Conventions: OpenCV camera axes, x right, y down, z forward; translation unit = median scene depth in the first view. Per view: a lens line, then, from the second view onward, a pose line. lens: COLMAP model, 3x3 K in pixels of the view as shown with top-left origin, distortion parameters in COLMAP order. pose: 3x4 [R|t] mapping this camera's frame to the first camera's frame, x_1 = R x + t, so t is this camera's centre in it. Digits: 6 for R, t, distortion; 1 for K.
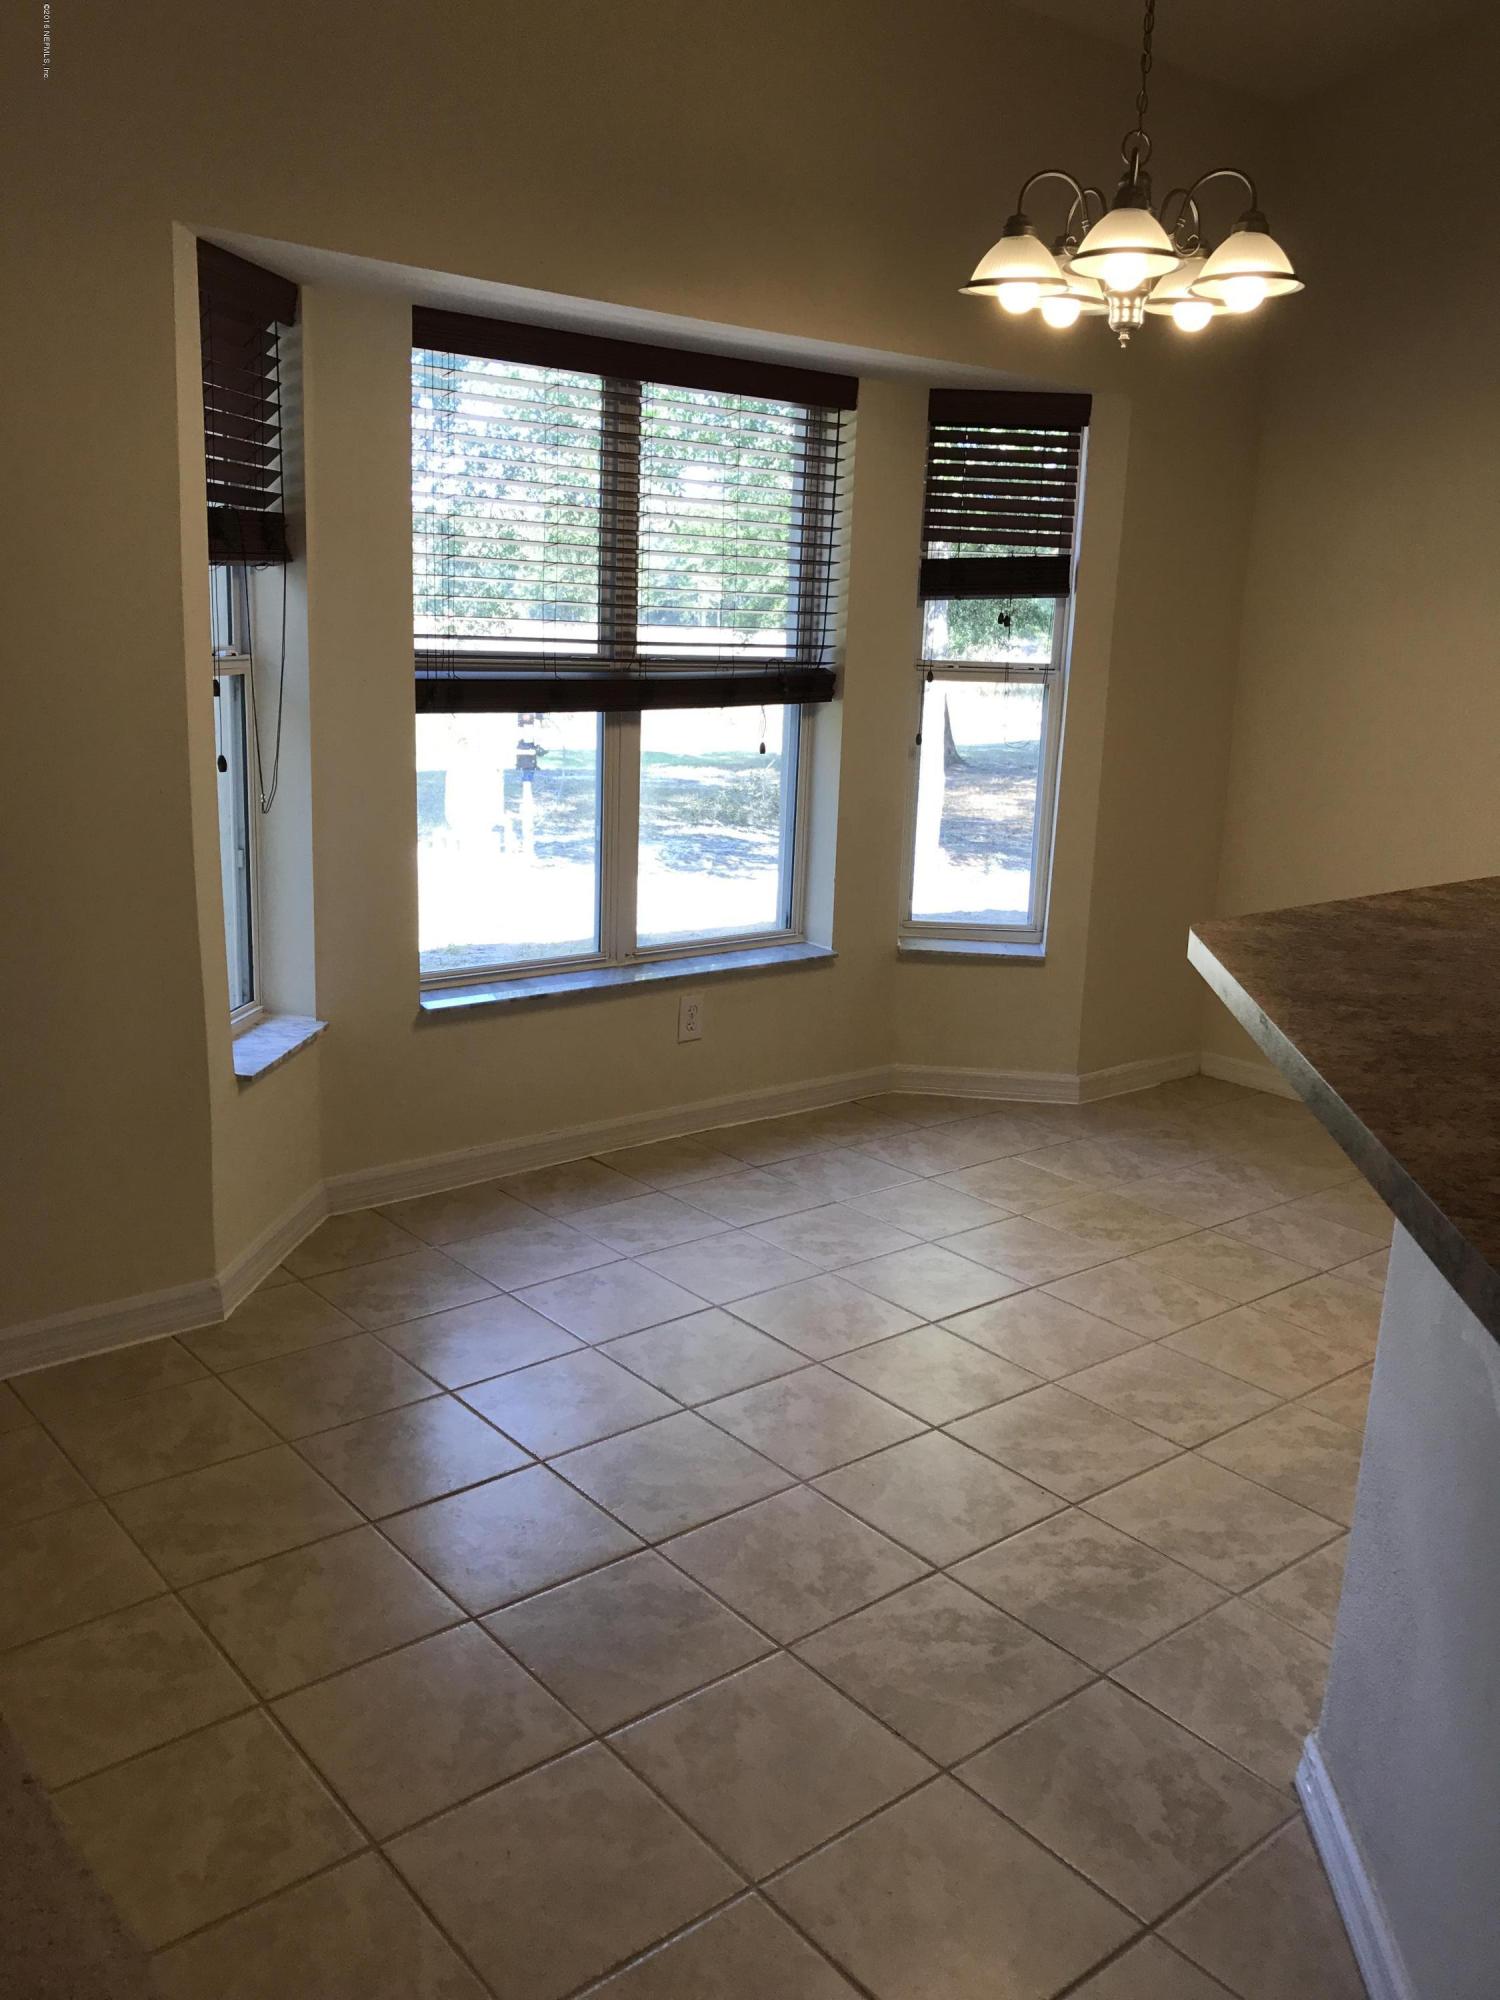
lens RADIAL K [[1629.0, 0, 752.8], [0, 1629.0, 1000.2], [0, 0, 1]] dist [-0.004392, -0.001875]
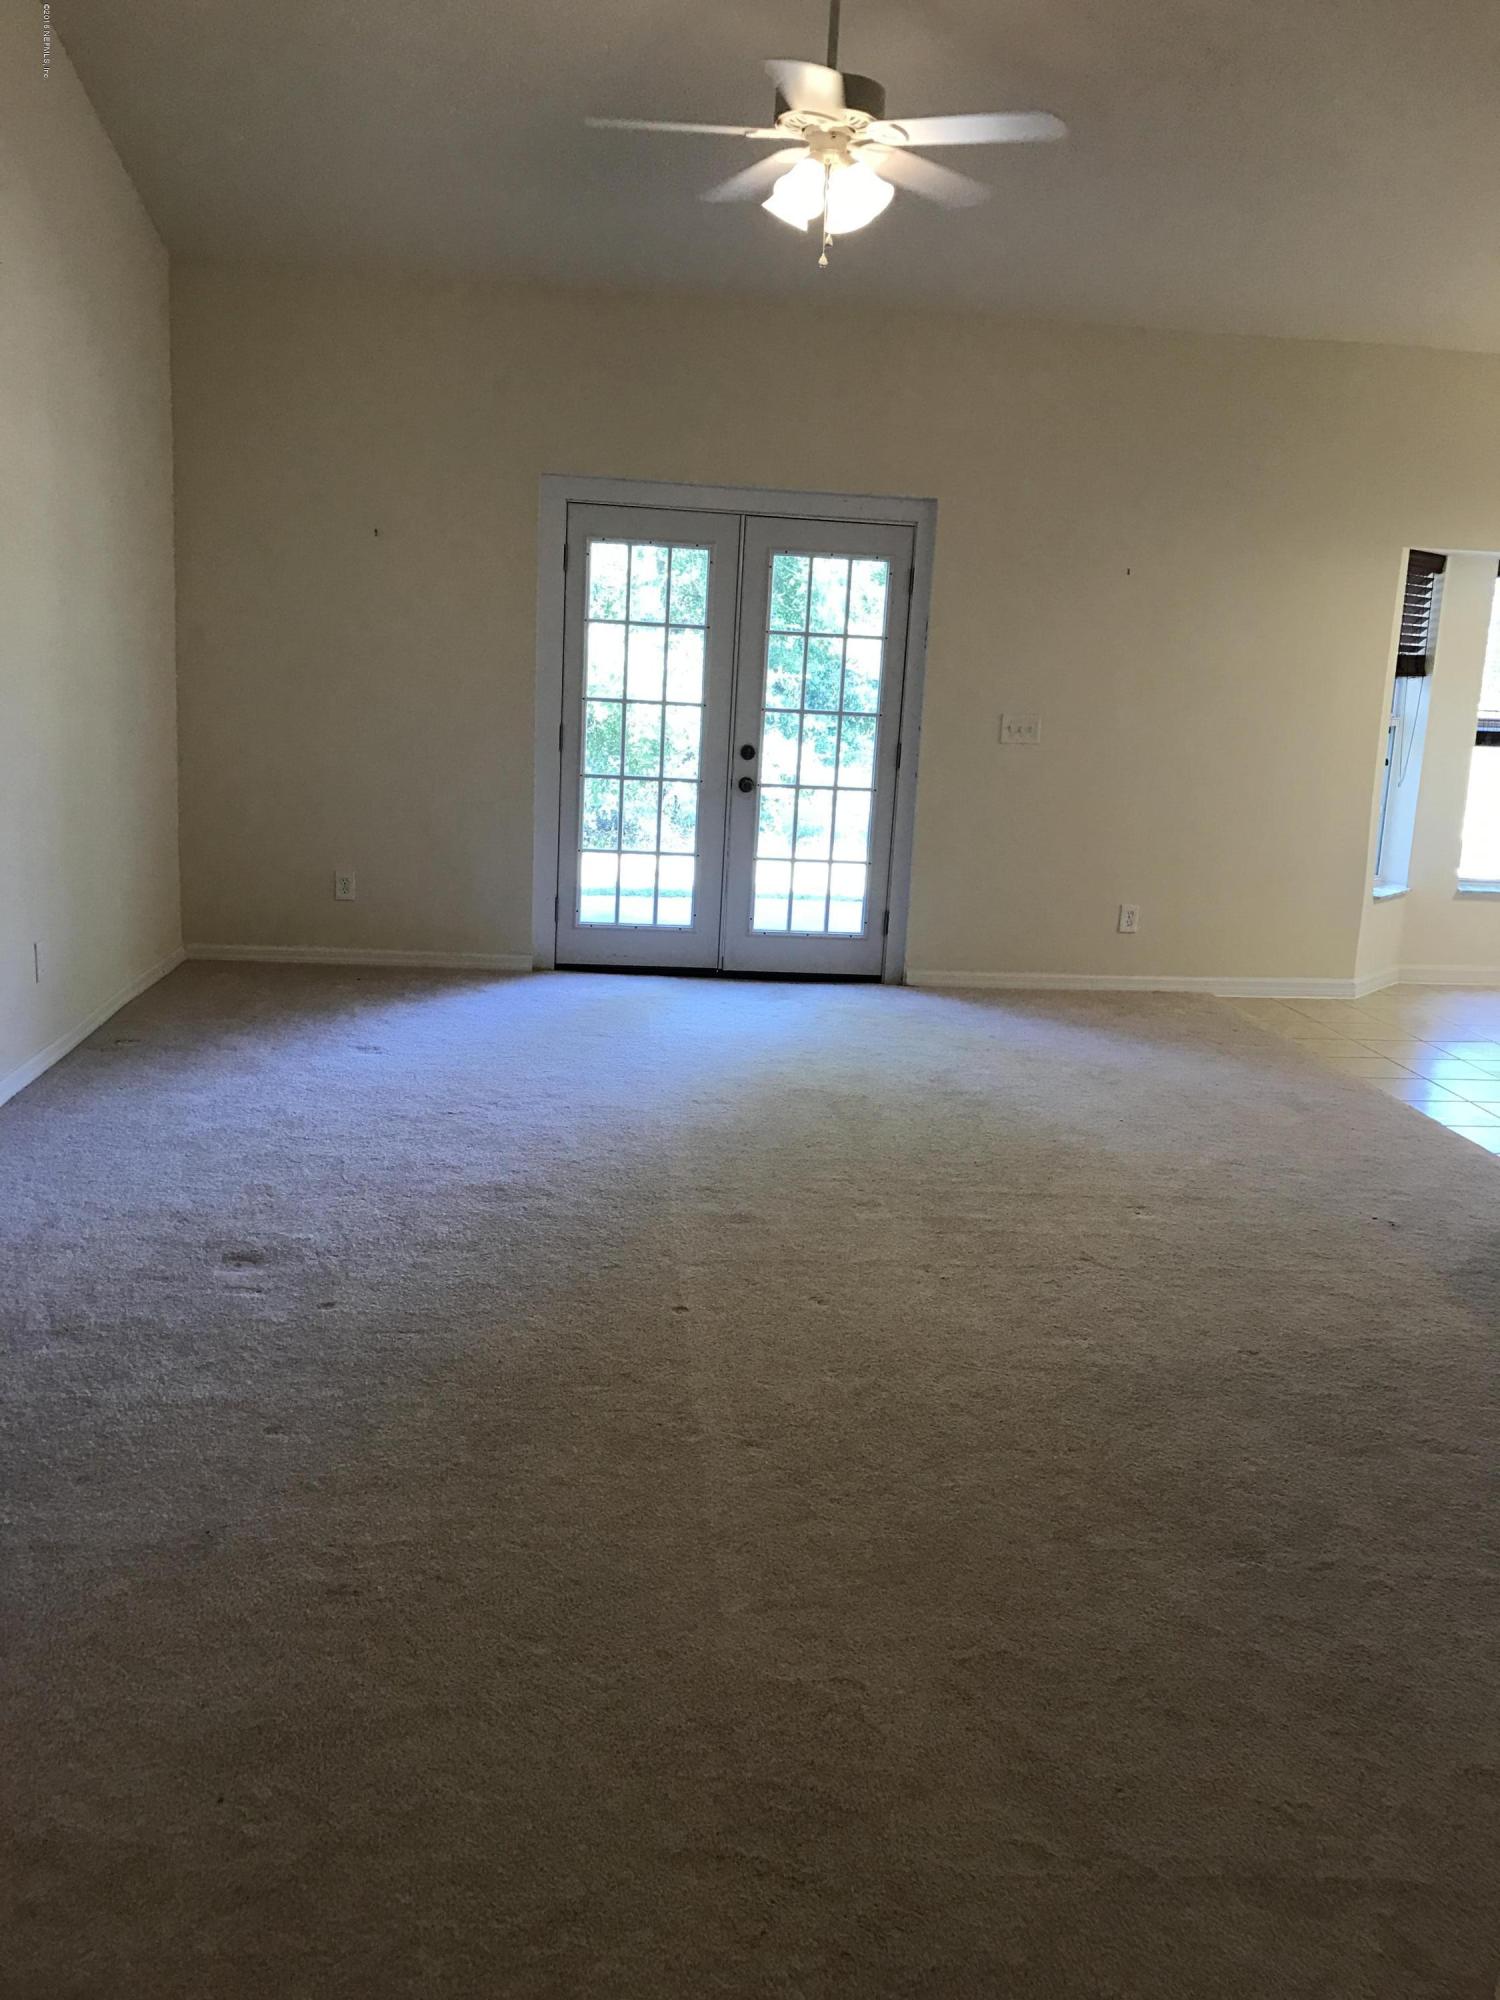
lens RADIAL K [[1629.0, 0, 750.6], [0, 1629.0, 1003.4], [0, 0, 1]] dist [-0.004392, -0.001875]
pose [[0.826498, 0.112561, -0.551571, 0.236362], [-0.134446, 0.990921, 0.000761, 0.301888], [0.546649, 0.073528, 0.834127, -1.356774]]
